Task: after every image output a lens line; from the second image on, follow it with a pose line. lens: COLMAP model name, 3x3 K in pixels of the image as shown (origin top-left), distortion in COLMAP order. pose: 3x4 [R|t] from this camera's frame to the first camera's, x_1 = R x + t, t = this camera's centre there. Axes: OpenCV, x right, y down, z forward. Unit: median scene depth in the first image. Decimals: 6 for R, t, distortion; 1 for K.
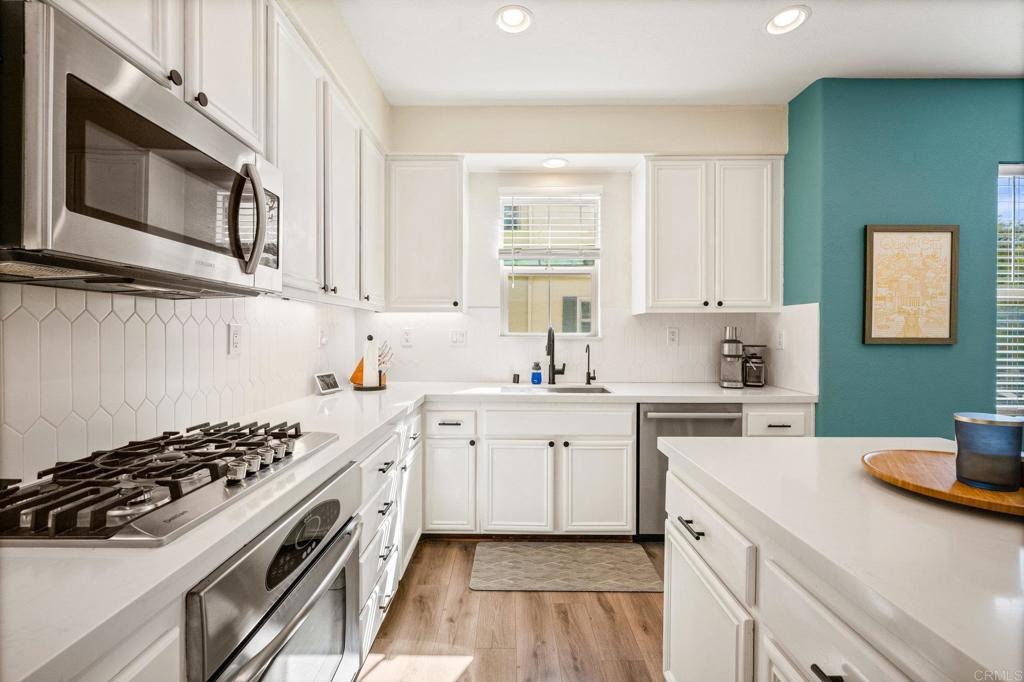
lens RADIAL K [[454.9, 0, 513.1], [0, 454.9, 336.9], [0, 0, 1]] dist [-0.000416, -0.000147]
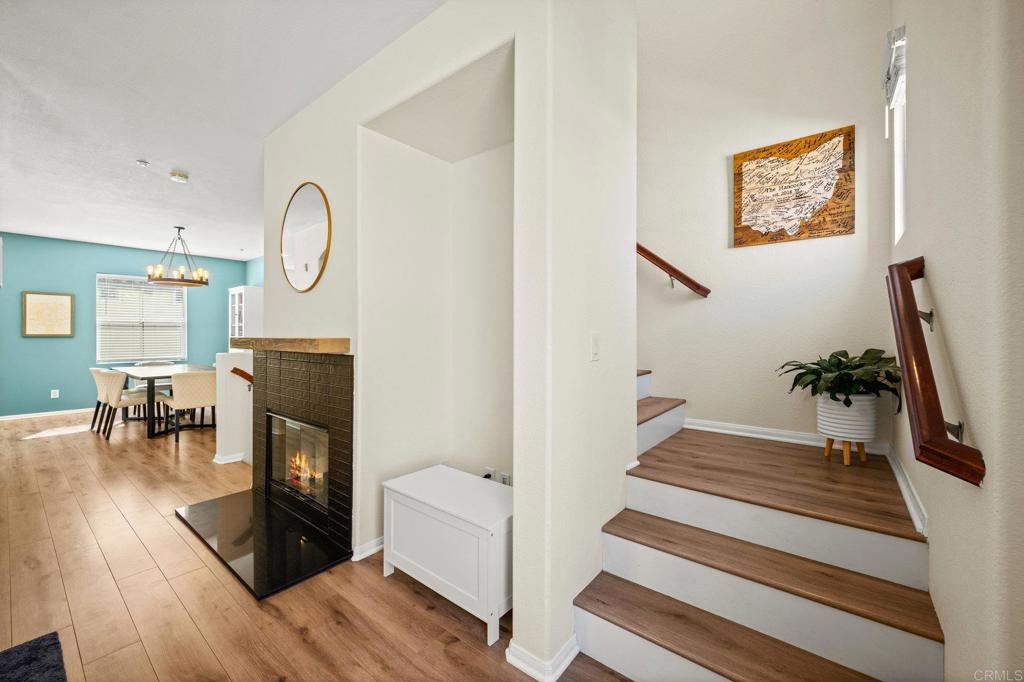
lens RADIAL K [[408.4, 0, 515.4], [0, 408.4, 334.8], [0, 0, 1]] dist [-0.002875, -0.000097]
pose [[0.624438, 0.001130, 0.781073, 0.681326], [0.001206, 0.999996, -0.002412, 0.012907], [-0.781073, 0.002448, 0.624435, -2.510461]]
